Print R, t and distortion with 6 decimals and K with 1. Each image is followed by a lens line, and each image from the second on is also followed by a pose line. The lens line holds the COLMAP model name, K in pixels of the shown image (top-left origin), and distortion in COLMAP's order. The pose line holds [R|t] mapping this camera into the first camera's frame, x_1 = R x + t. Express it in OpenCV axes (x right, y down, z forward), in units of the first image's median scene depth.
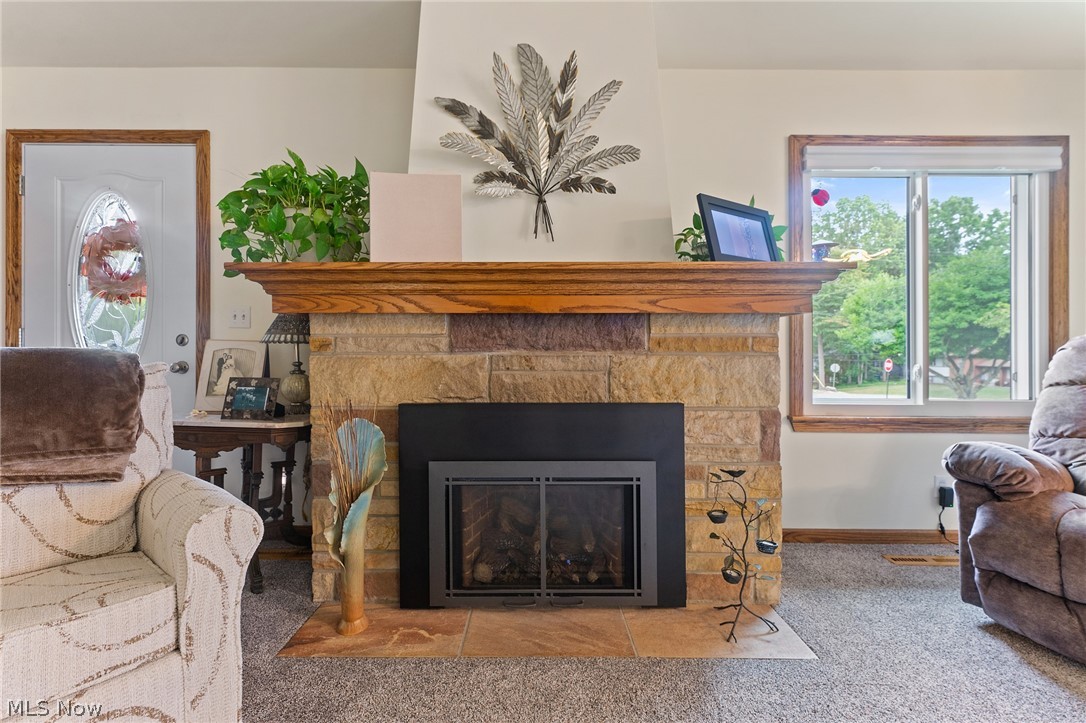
lens RADIAL K [[438.1, 0, 547.6], [0, 438.1, 355.3], [0, 0, 1]] dist [0.004793, -0.000505]
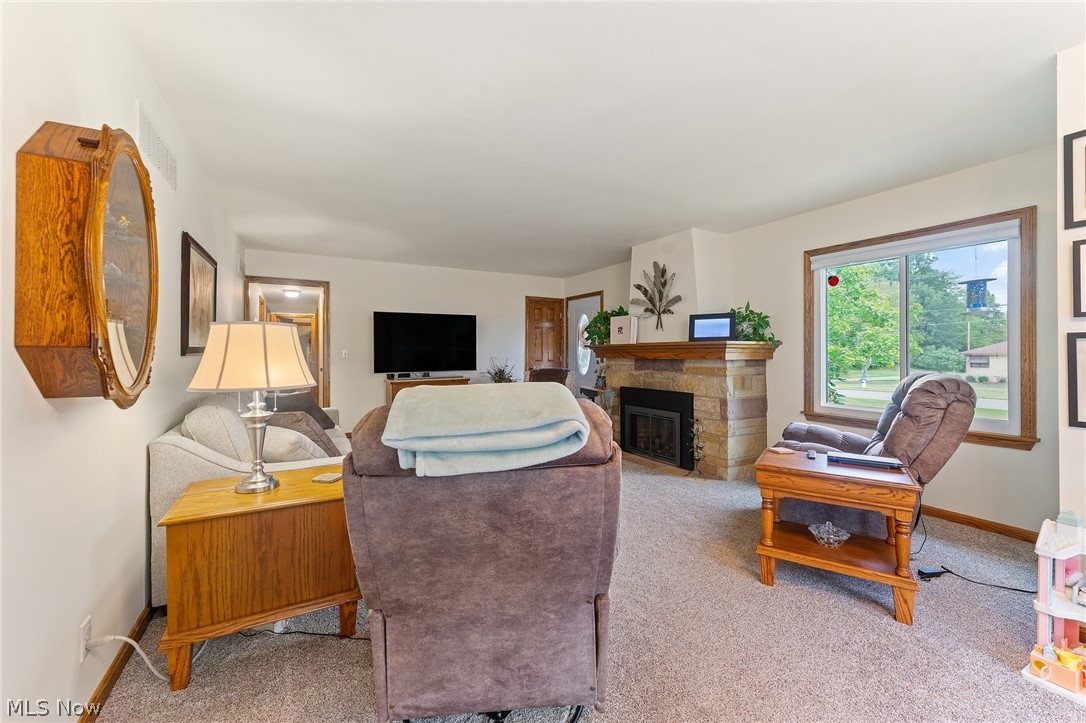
lens RADIAL K [[438.1, 0, 548.8], [0, 438.1, 356.2], [0, 0, 1]] dist [0.004793, -0.000505]
pose [[0.502235, 0.005228, -0.864715, 2.085889], [0.001644, 0.999974, 0.007000, -0.127518], [0.864730, -0.004937, 0.502214, -1.023481]]
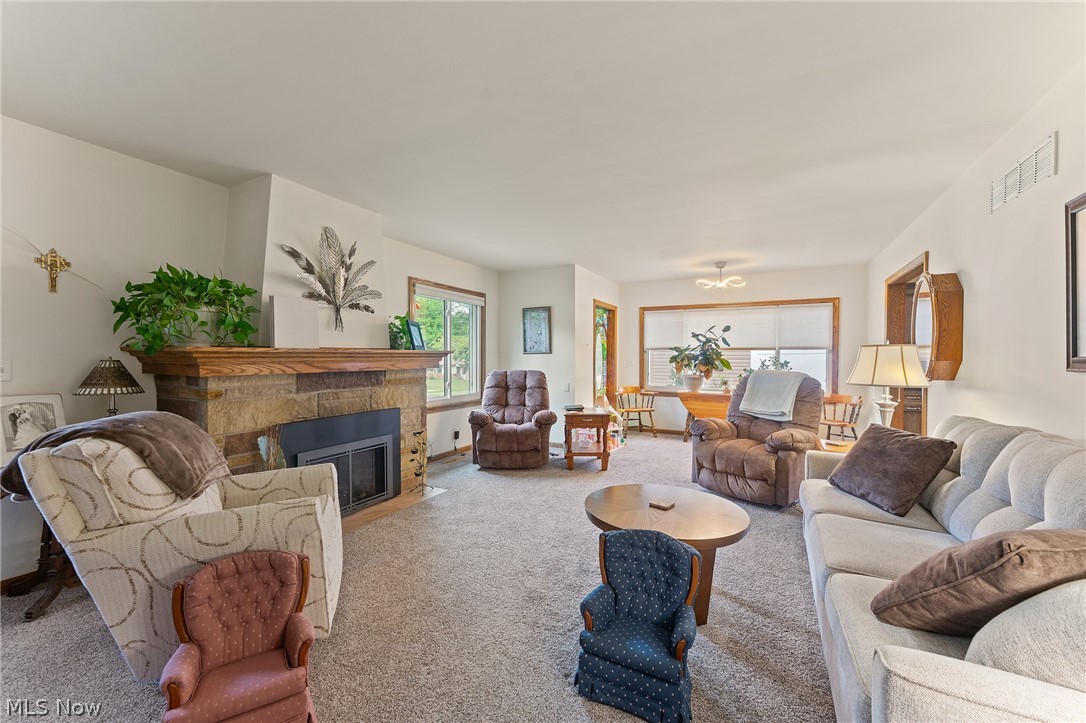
lens RADIAL K [[438.1, 0, 546.9], [0, 438.1, 359.2], [0, 0, 1]] dist [0.004793, -0.000505]
pose [[0.453822, -0.008576, 0.891051, -1.356760], [-0.002168, 0.999940, 0.010728, -0.166898], [-0.891090, -0.006801, 0.453776, -0.721695]]
